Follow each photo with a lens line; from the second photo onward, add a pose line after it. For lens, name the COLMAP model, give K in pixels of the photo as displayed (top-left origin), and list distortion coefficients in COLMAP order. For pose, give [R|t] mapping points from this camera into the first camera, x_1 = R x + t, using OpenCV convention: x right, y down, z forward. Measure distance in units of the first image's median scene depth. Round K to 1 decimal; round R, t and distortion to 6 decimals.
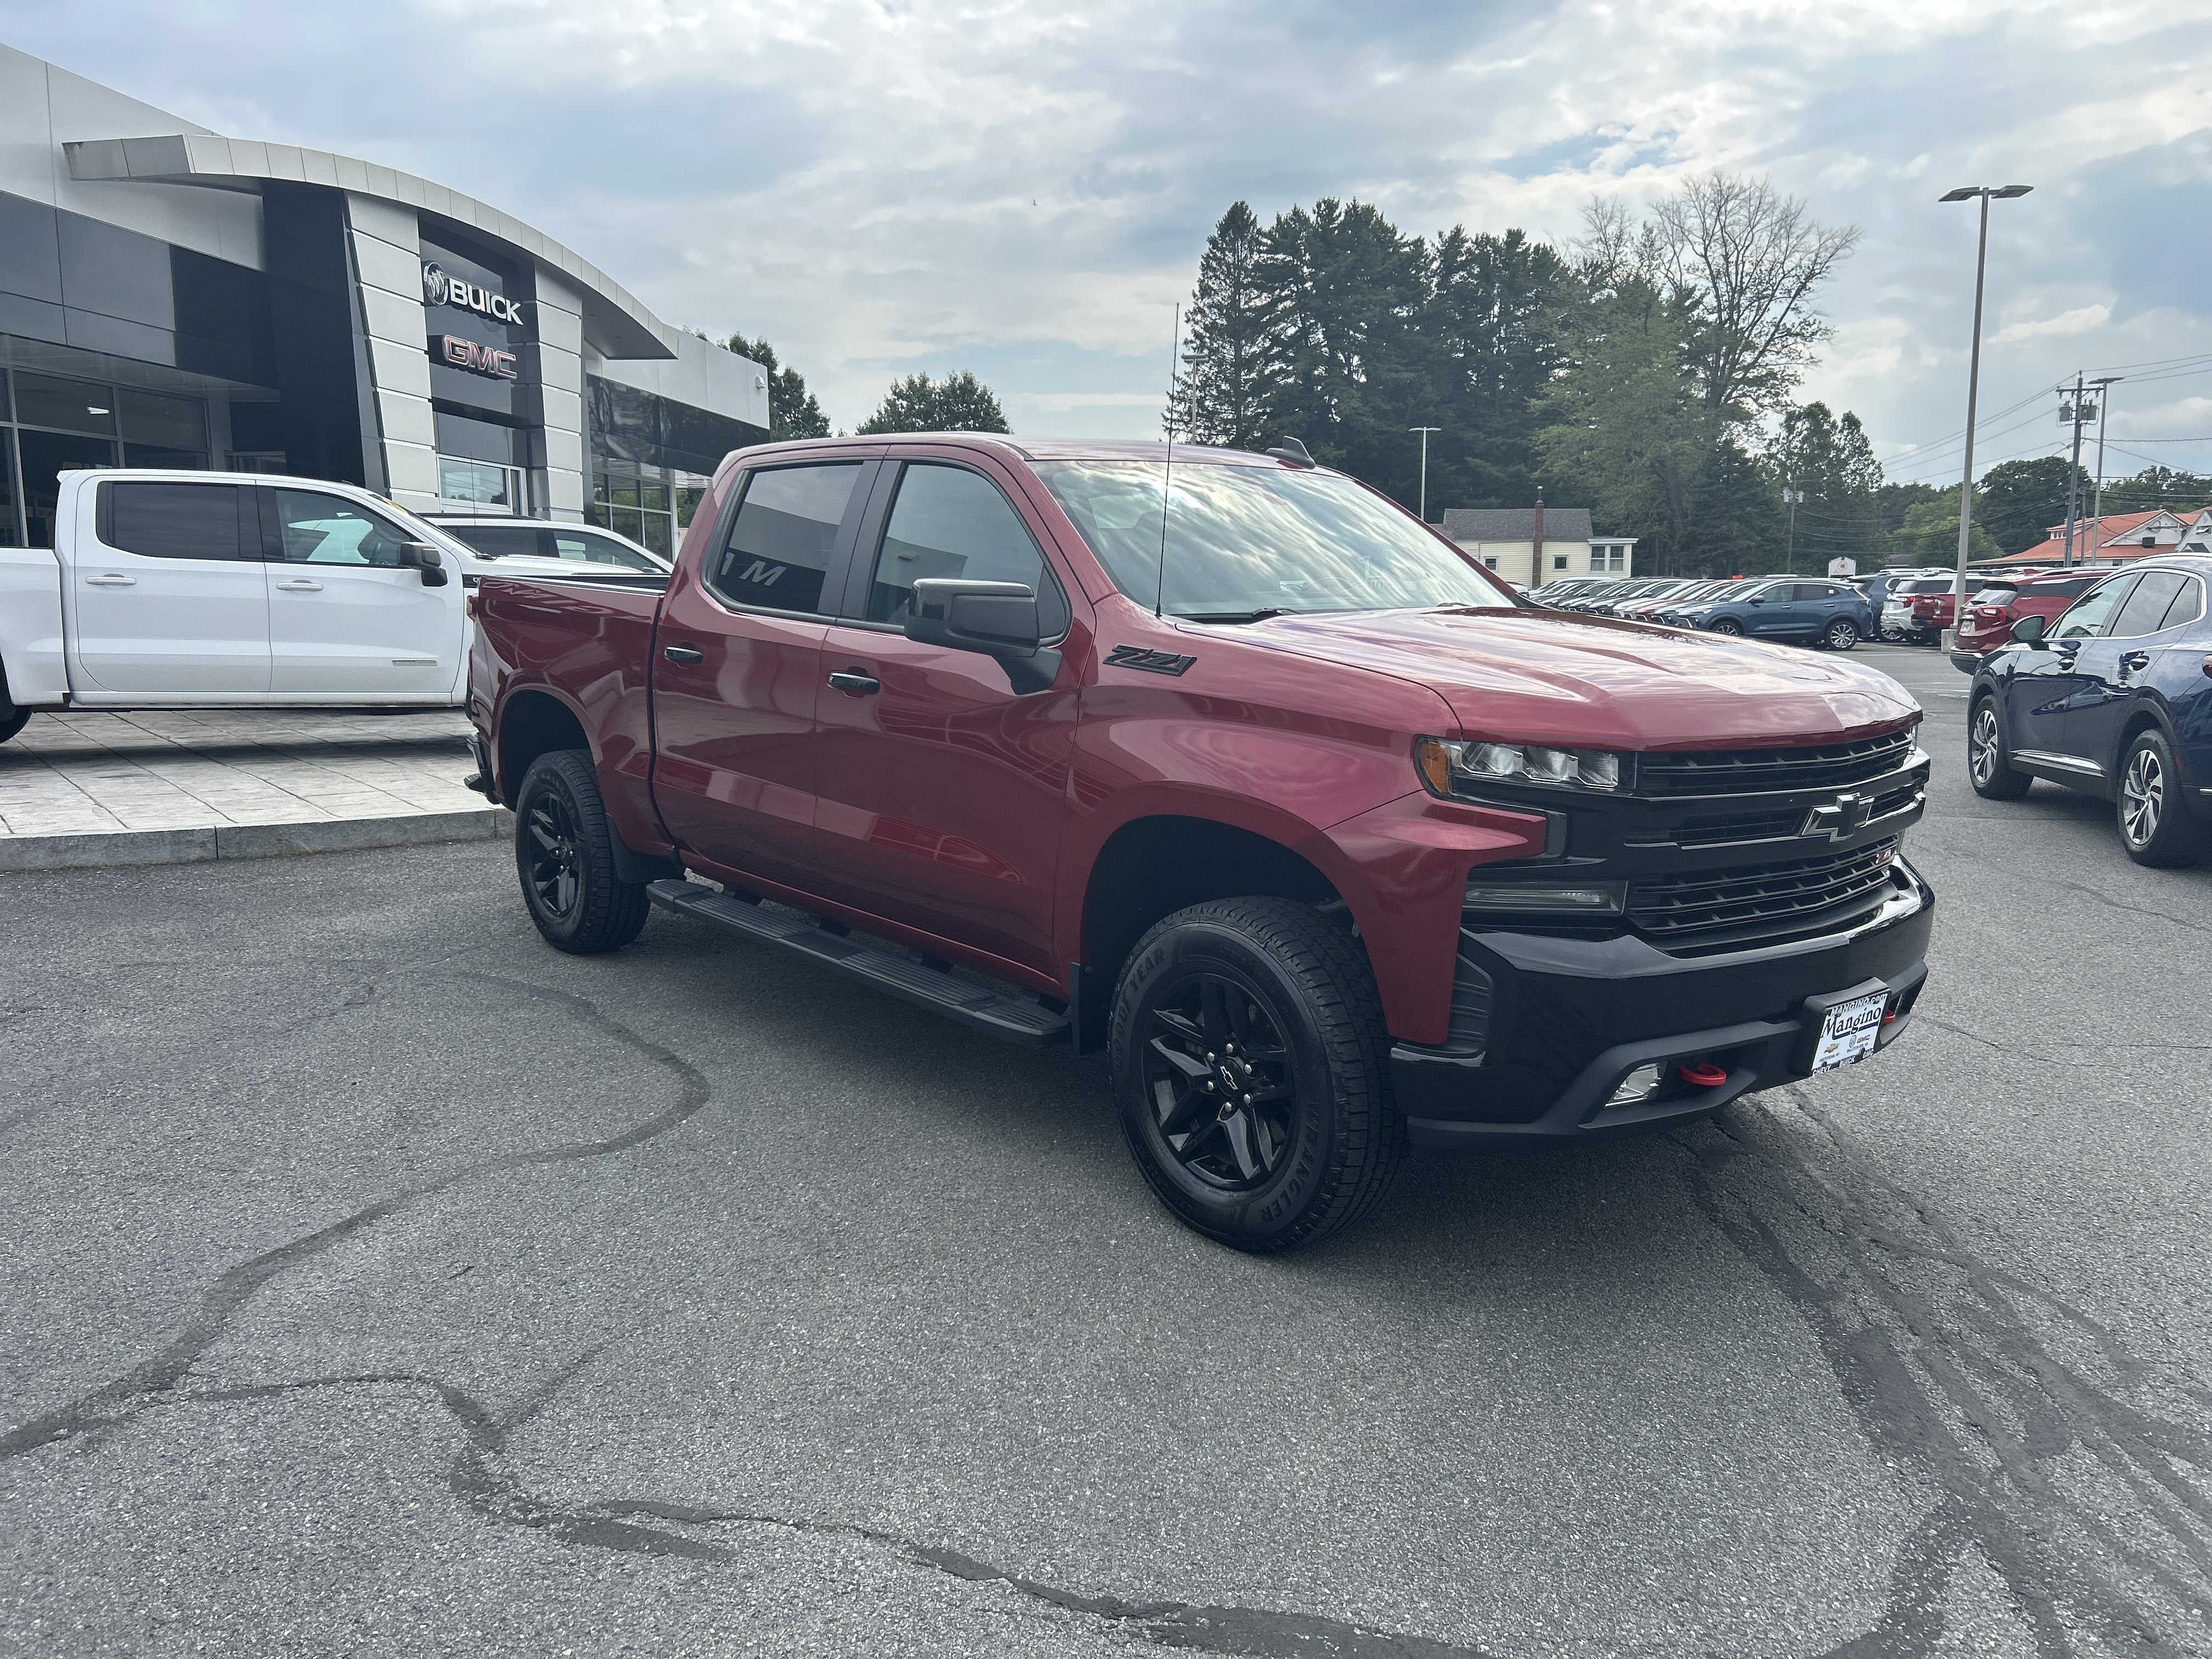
lens RADIAL K [[1661.3, 0, 1114.4], [0, 1661.3, 817.1], [0, 0, 1]] dist [0.042923, -0.046501]
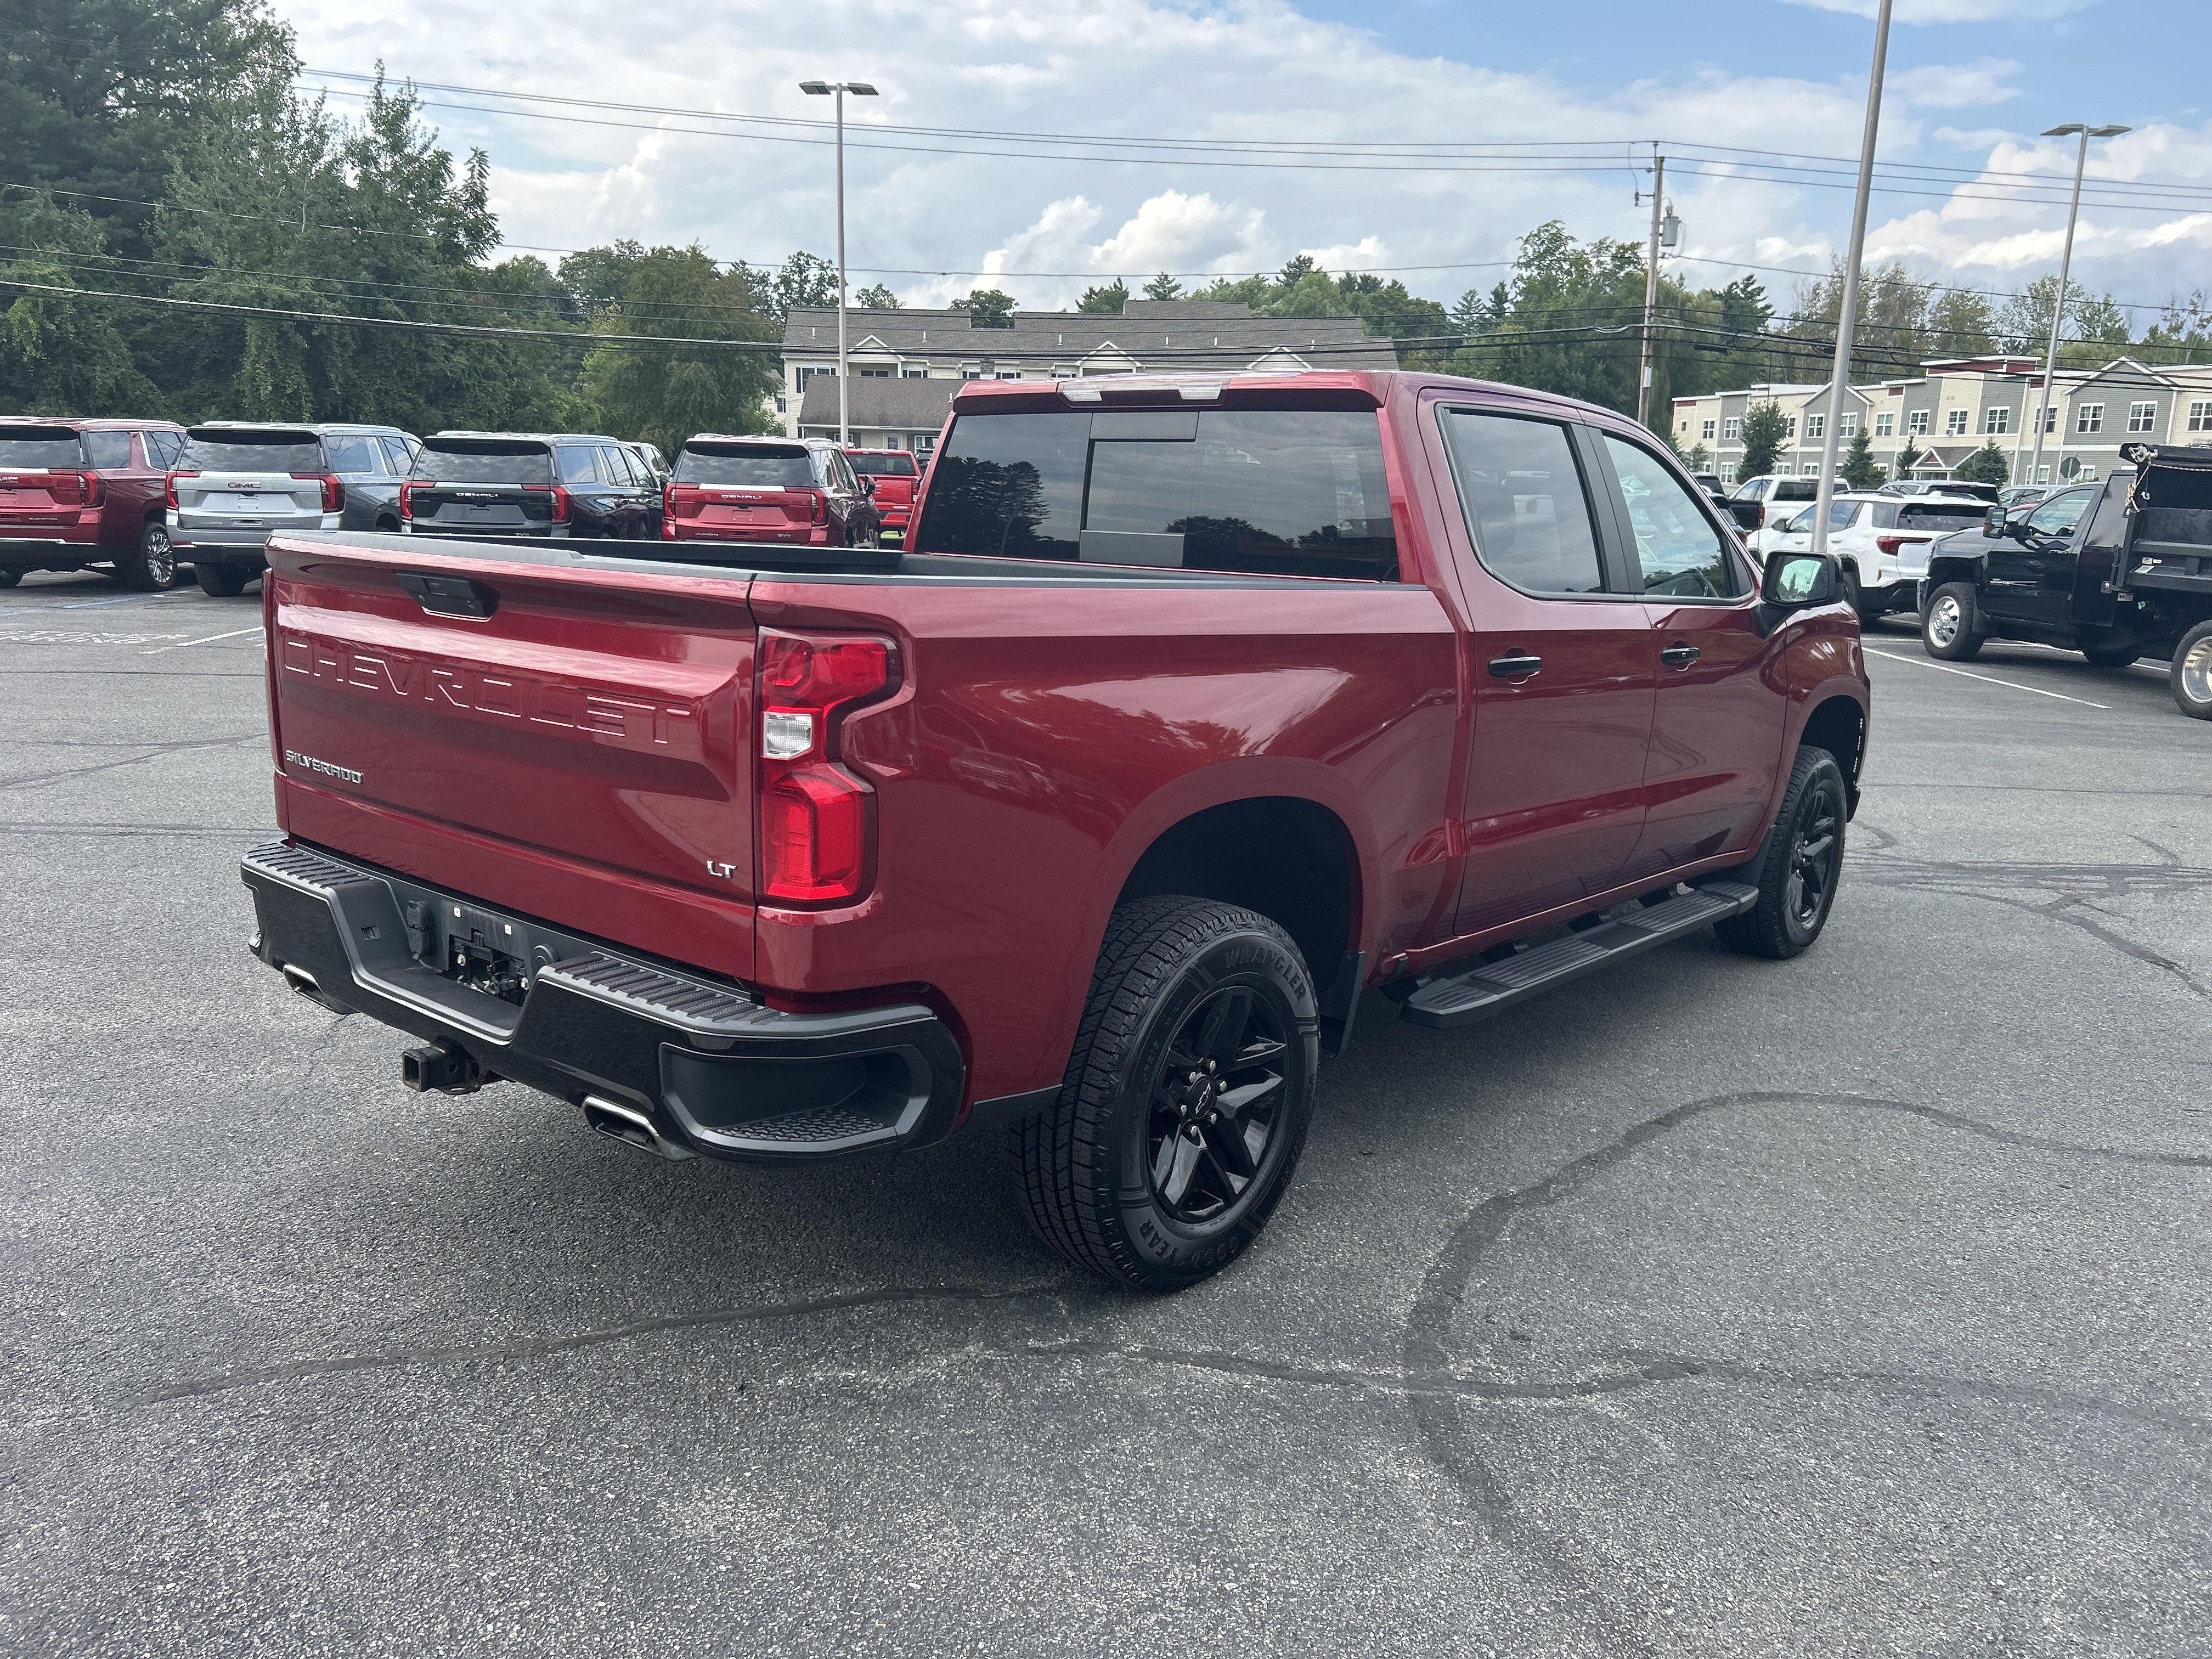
lens RADIAL K [[1661.3, 0, 1098.9], [0, 1661.3, 830.9], [0, 0, 1]] dist [0.042923, -0.046501]
pose [[-0.155547, -0.208086, 0.965663, -0.290943], [0.108742, 0.968013, 0.226109, -0.064745], [-0.981825, 0.140179, -0.127944, 0.390230]]
